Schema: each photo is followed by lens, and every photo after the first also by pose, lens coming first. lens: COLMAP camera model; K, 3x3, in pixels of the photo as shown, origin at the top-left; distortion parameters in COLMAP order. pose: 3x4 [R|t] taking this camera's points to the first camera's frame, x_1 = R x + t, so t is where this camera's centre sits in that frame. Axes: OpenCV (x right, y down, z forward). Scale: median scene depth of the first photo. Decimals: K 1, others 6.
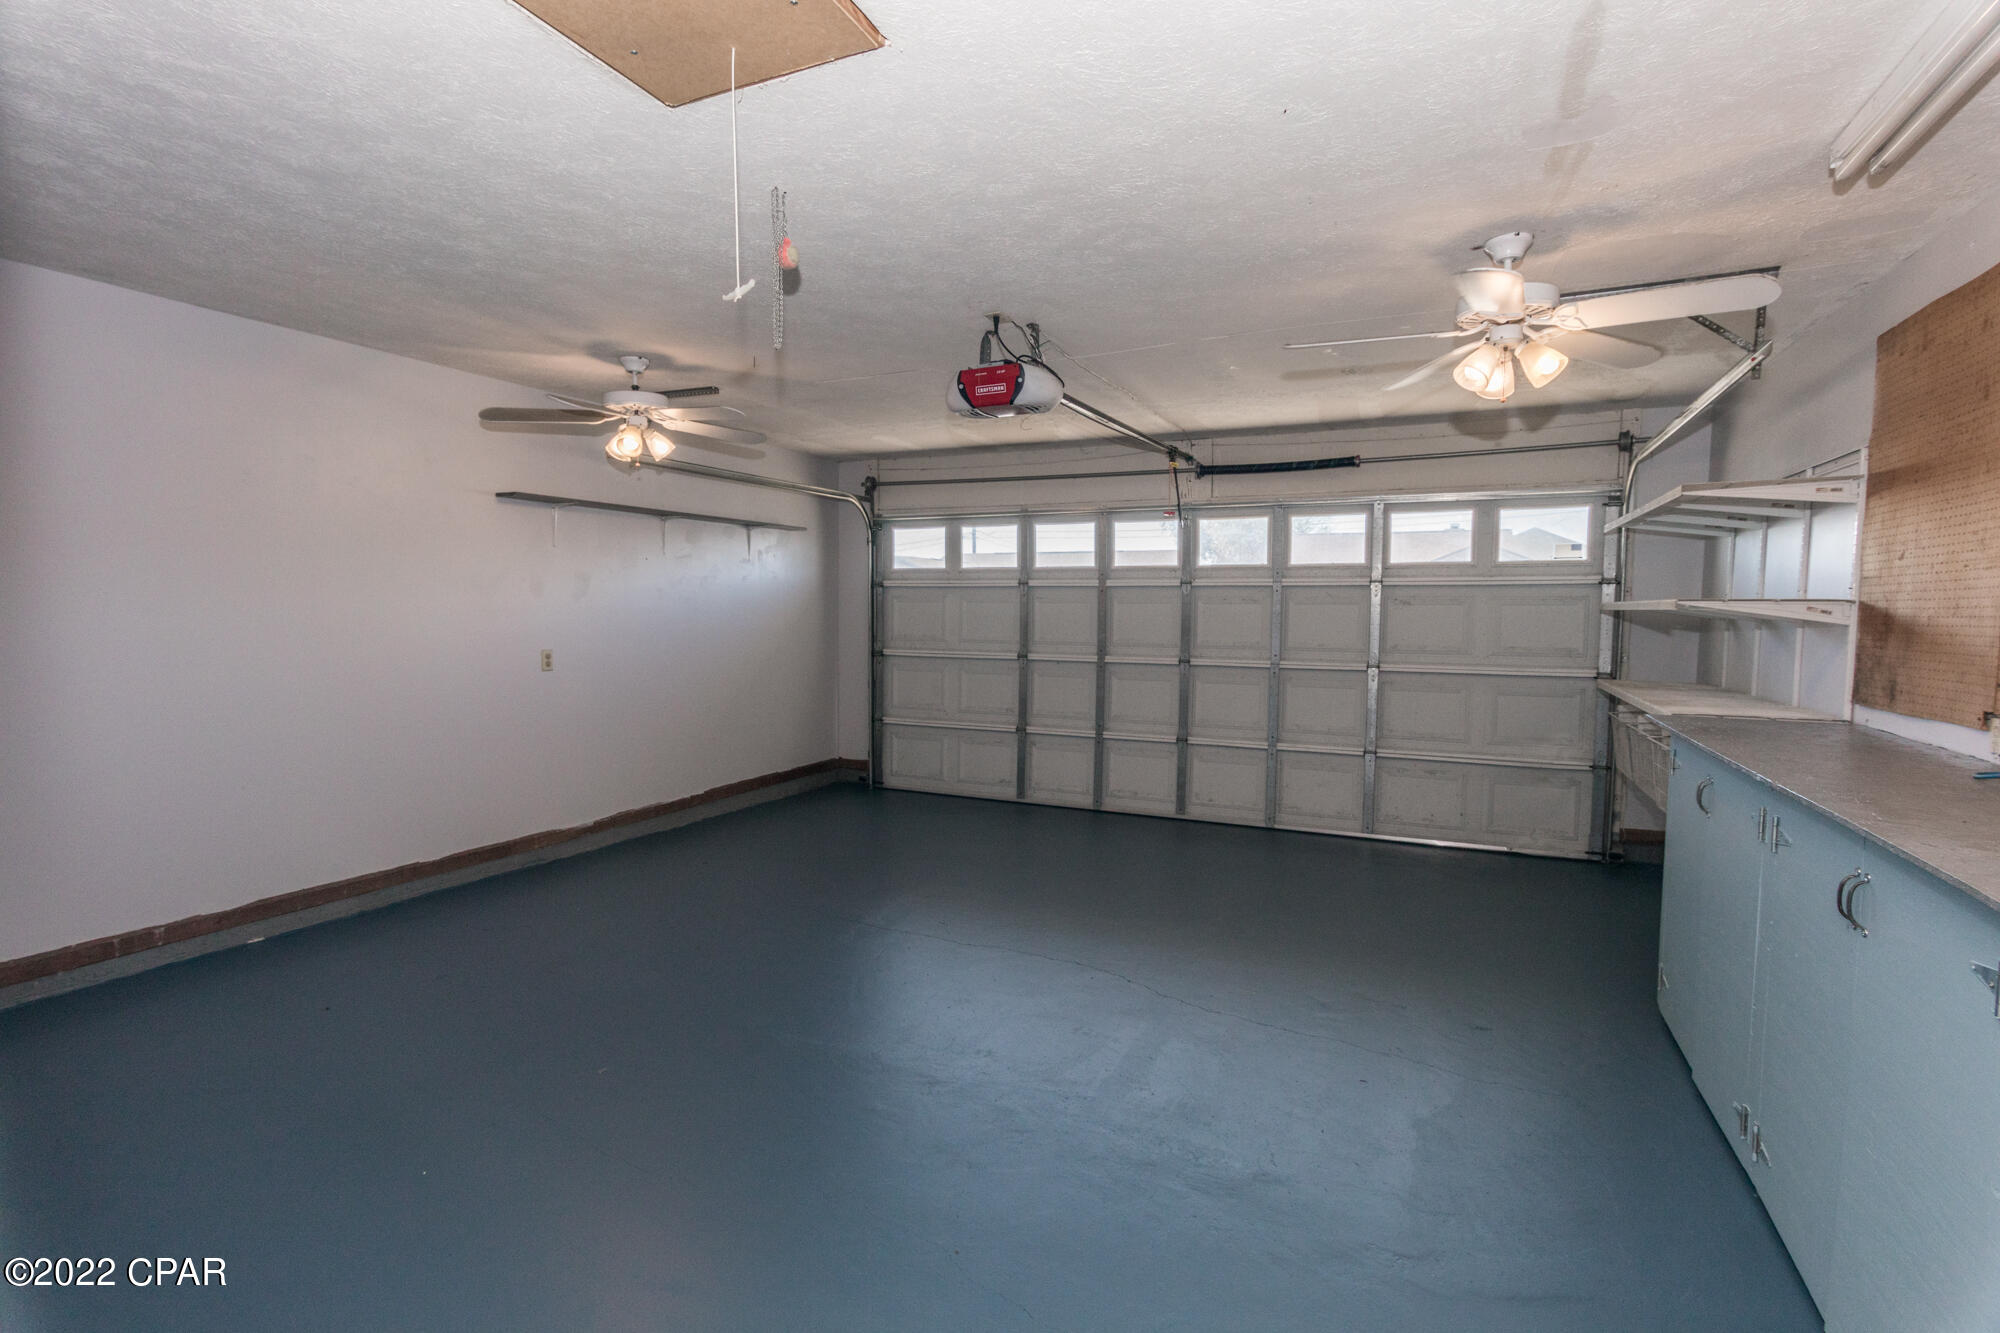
lens RADIAL K [[984.6, 0, 992.9], [0, 984.6, 669.4], [0, 0, 1]] dist [0.003186, -0.000610]
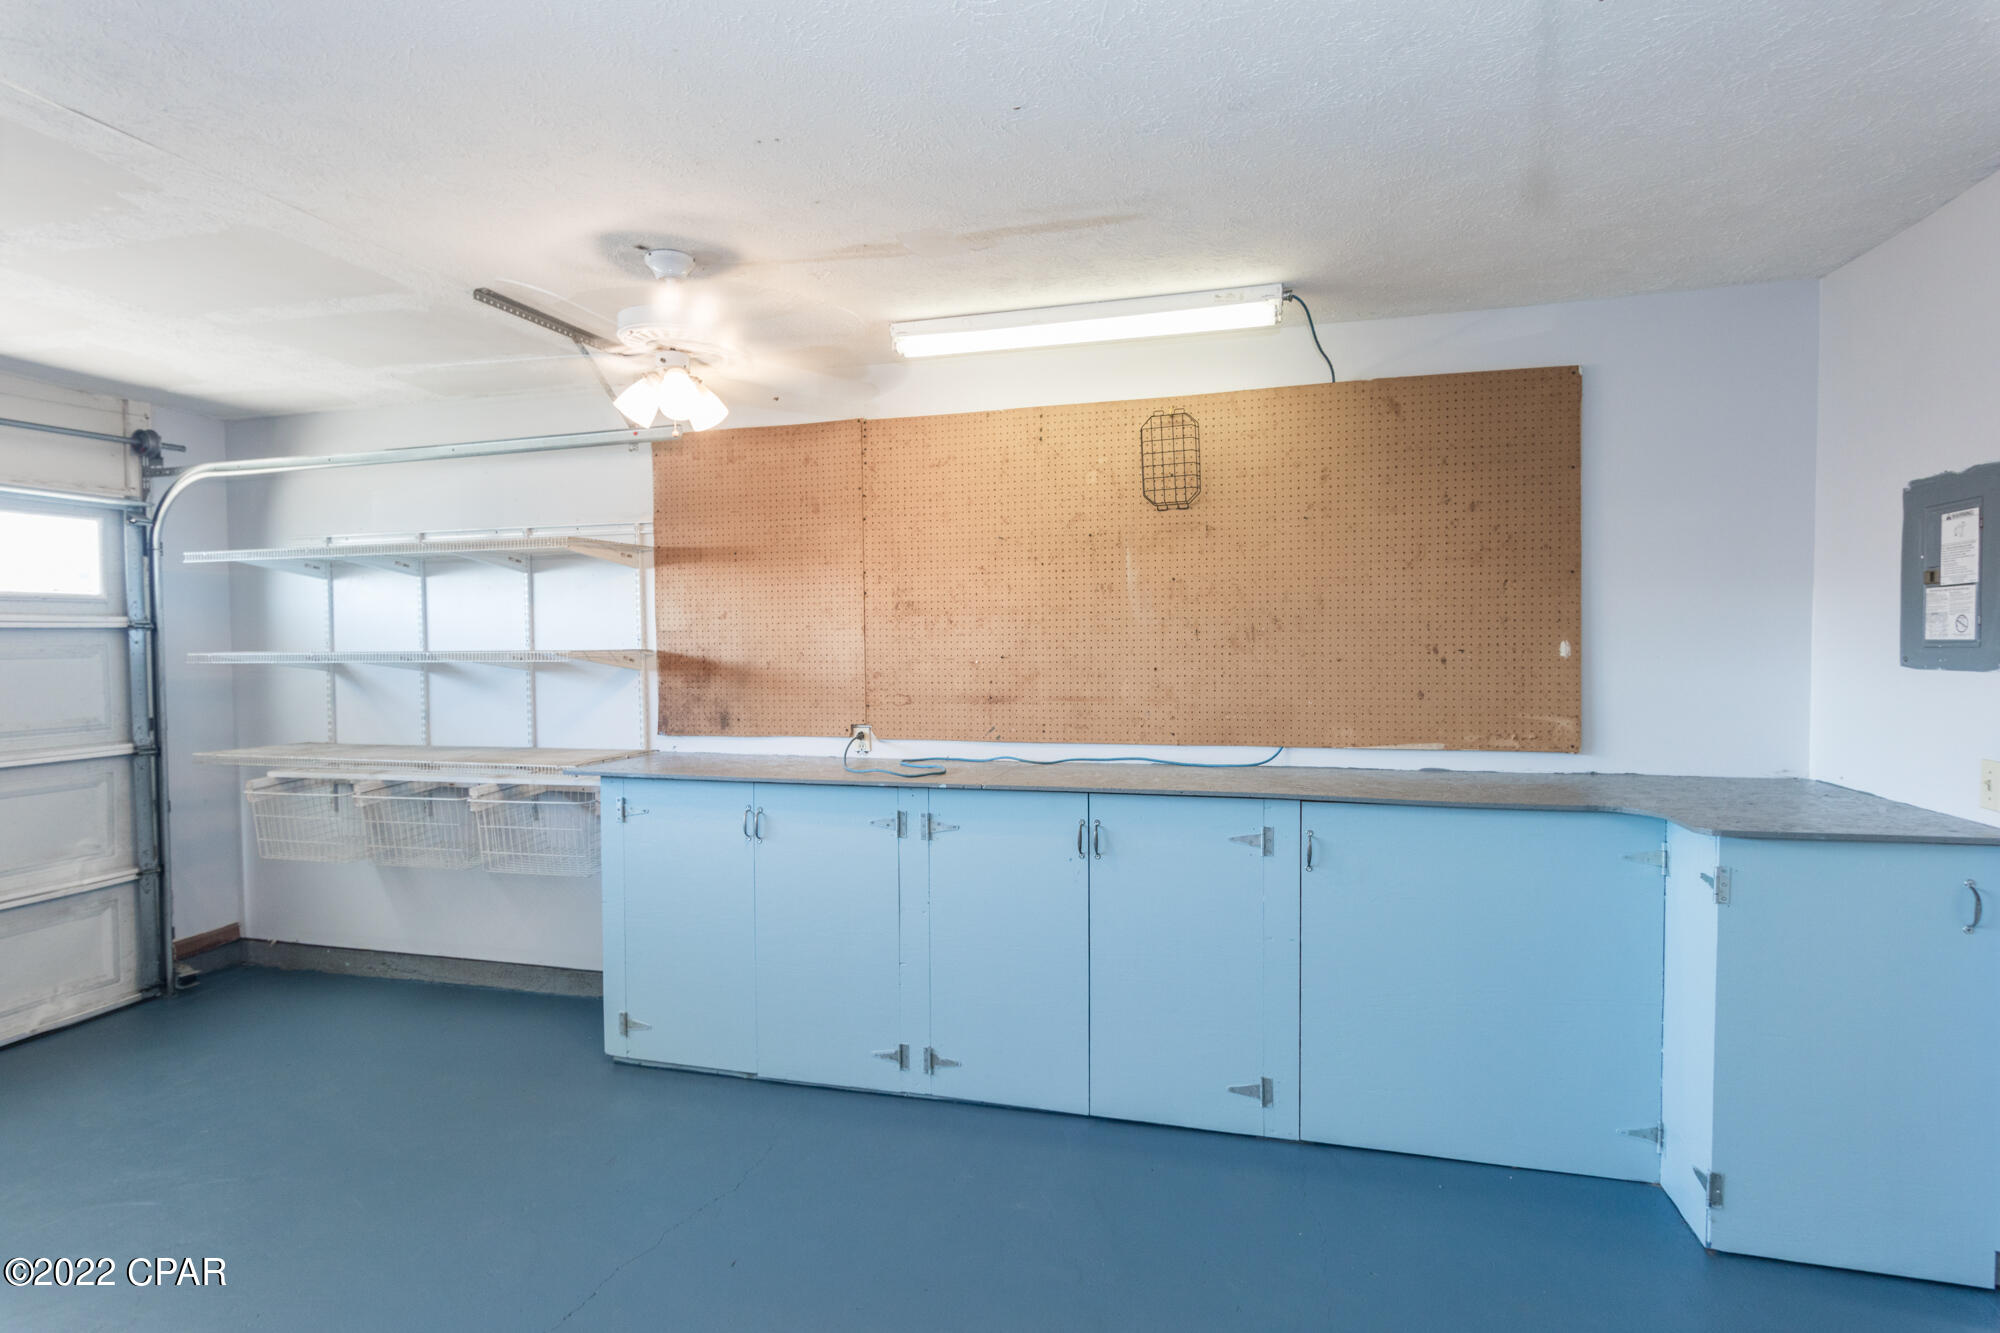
lens RADIAL K [[984.6, 0, 992.9], [0, 984.6, 669.4], [0, 0, 1]] dist [0.003186, -0.000610]
pose [[-0.173904, -0.032745, 0.984218, -0.230818], [0.070937, 0.996434, 0.045685, -0.043697], [-0.982204, 0.077763, -0.170961, 0.487114]]
